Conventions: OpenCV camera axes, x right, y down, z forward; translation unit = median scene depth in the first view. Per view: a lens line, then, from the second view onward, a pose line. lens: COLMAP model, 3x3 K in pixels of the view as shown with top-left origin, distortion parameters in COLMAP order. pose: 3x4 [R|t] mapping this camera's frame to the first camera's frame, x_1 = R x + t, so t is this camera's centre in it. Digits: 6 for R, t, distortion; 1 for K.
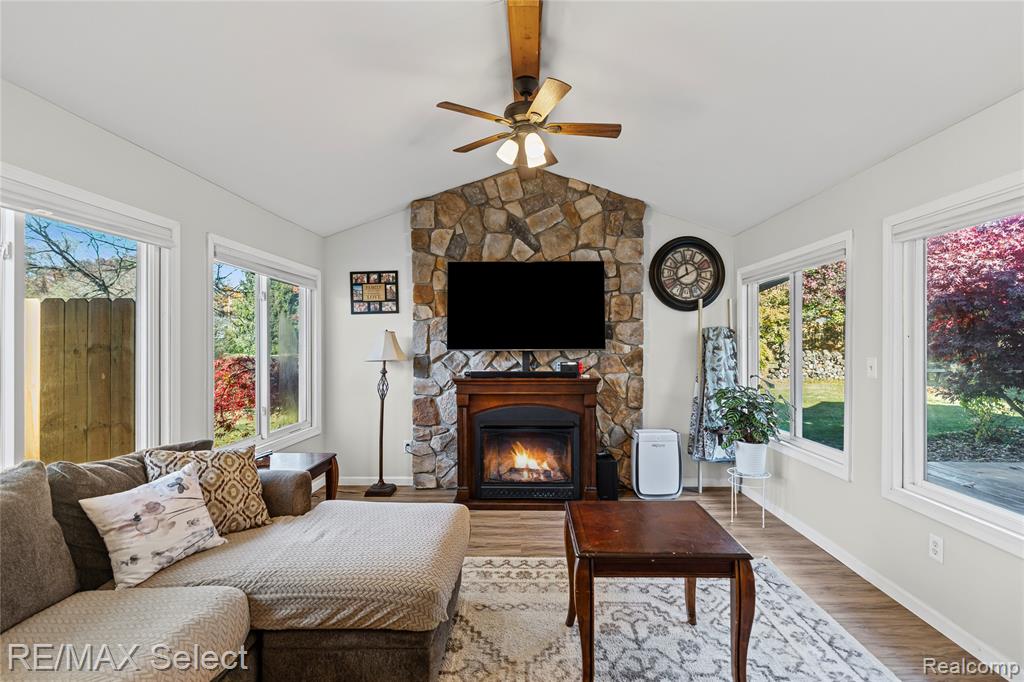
lens RADIAL K [[464.4, 0, 520.2], [0, 464.4, 341.0], [0, 0, 1]] dist [-0.011448, 0.005746]
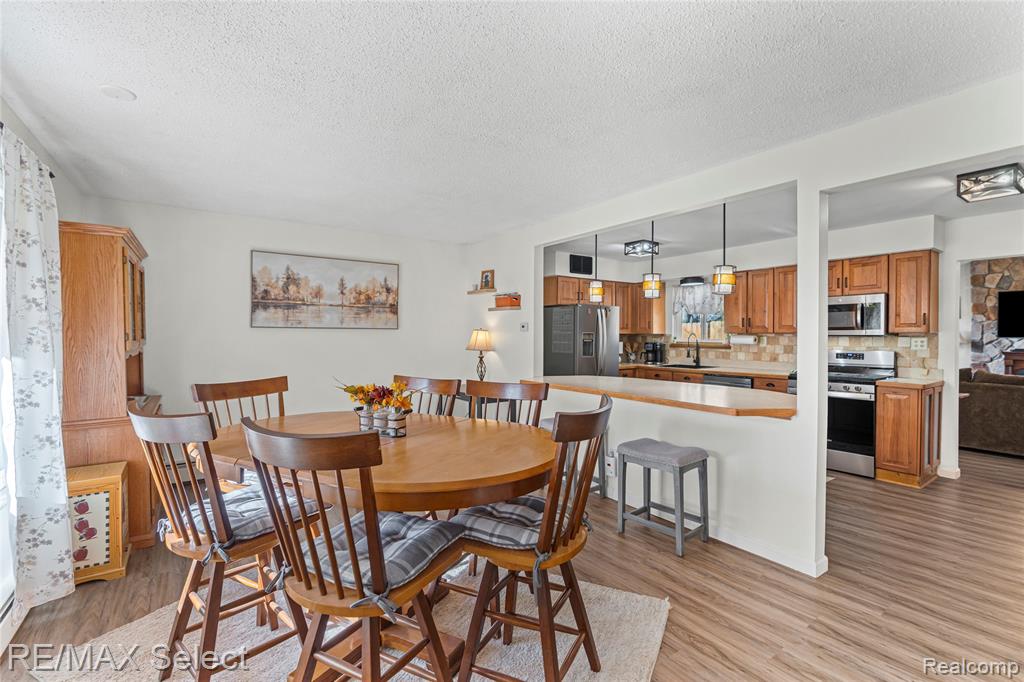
lens RADIAL K [[464.4, 0, 513.2], [0, 464.4, 342.0], [0, 0, 1]] dist [-0.011448, 0.005746]
pose [[0.595788, 0.012620, -0.803042, 0.179577], [-0.000101, 0.999878, 0.015638, 0.006641], [0.803142, -0.009236, 0.595717, -1.699405]]
